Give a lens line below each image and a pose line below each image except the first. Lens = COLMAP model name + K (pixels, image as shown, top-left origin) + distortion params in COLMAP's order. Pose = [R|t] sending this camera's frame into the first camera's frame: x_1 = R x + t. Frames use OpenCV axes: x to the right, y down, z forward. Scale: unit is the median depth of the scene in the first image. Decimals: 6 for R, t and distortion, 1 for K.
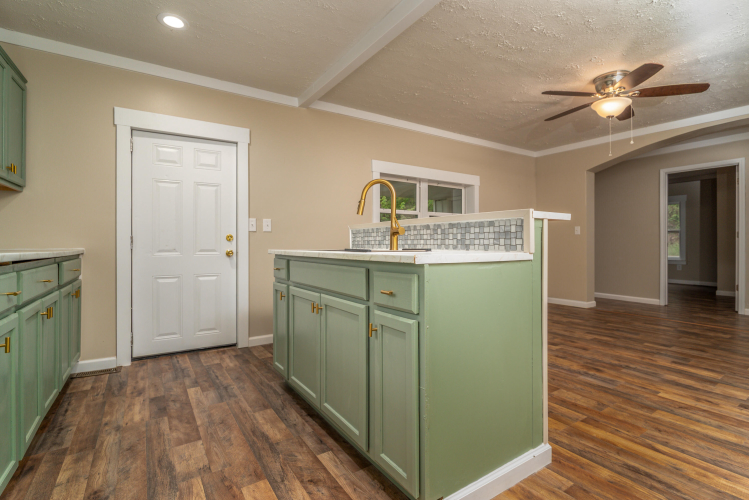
lens RADIAL K [[345.8, 0, 369.8], [0, 345.8, 243.6], [0, 0, 1]] dist [-0.021648, -0.000482]
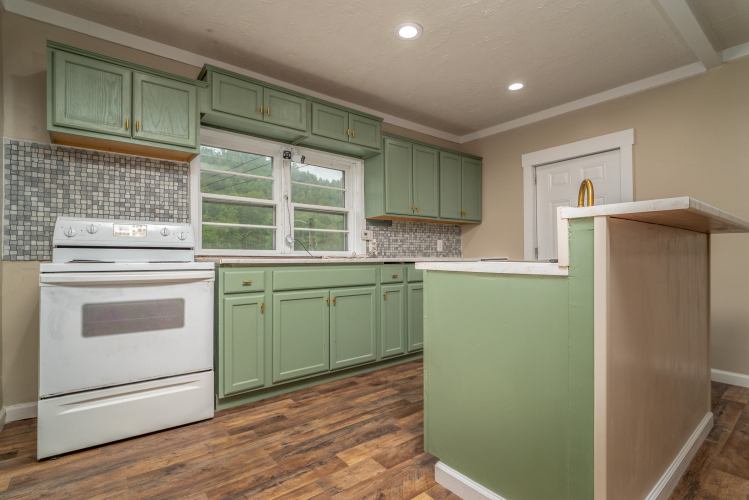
lens RADIAL K [[353.0, 0, 365.6], [0, 353.0, 247.5], [0, 0, 1]] dist [-0.004139, -0.001247]
pose [[0.105295, -0.022829, -0.994179, 0.606780], [0.007284, 0.999727, -0.022185, -0.001163], [0.994414, -0.004905, 0.105432, 0.234614]]
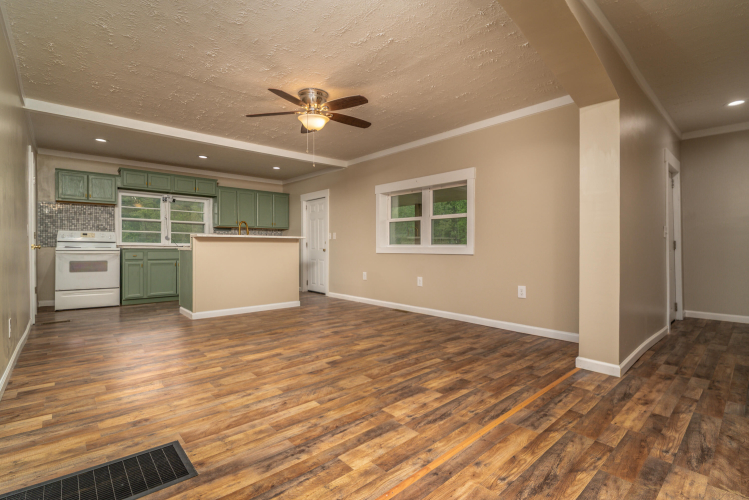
lens RADIAL K [[358.4, 0, 379.4], [0, 358.4, 245.6], [0, 0, 1]] dist [-0.006640, -0.001961]
pose [[0.168598, -0.002486, -0.985682, 2.137003], [0.000186, 0.999997, -0.002490, 0.003784], [0.985685, 0.000237, 0.168598, 1.141405]]
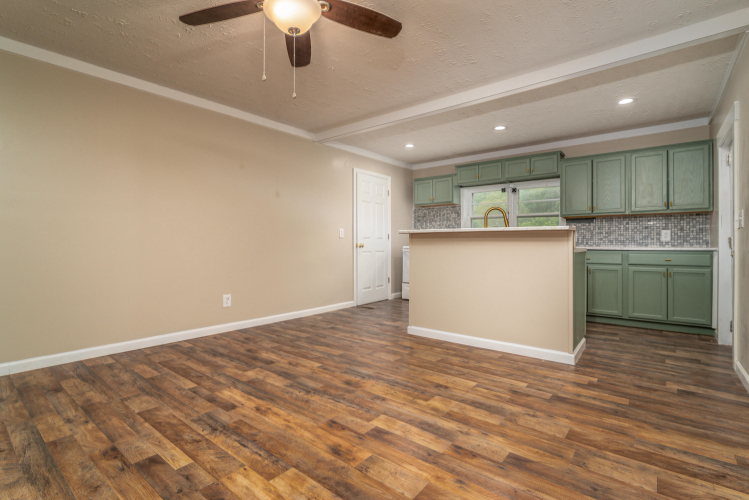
lens RADIAL K [[353.0, 0, 365.6], [0, 353.0, 247.5], [0, 0, 1]] dist [-0.004139, -0.001247]
pose [[-0.953791, 0.002565, -0.300460, 0.871420], [0.000118, 0.999967, 0.008161, -0.000468], [0.300471, 0.007748, -0.953760, 1.840361]]
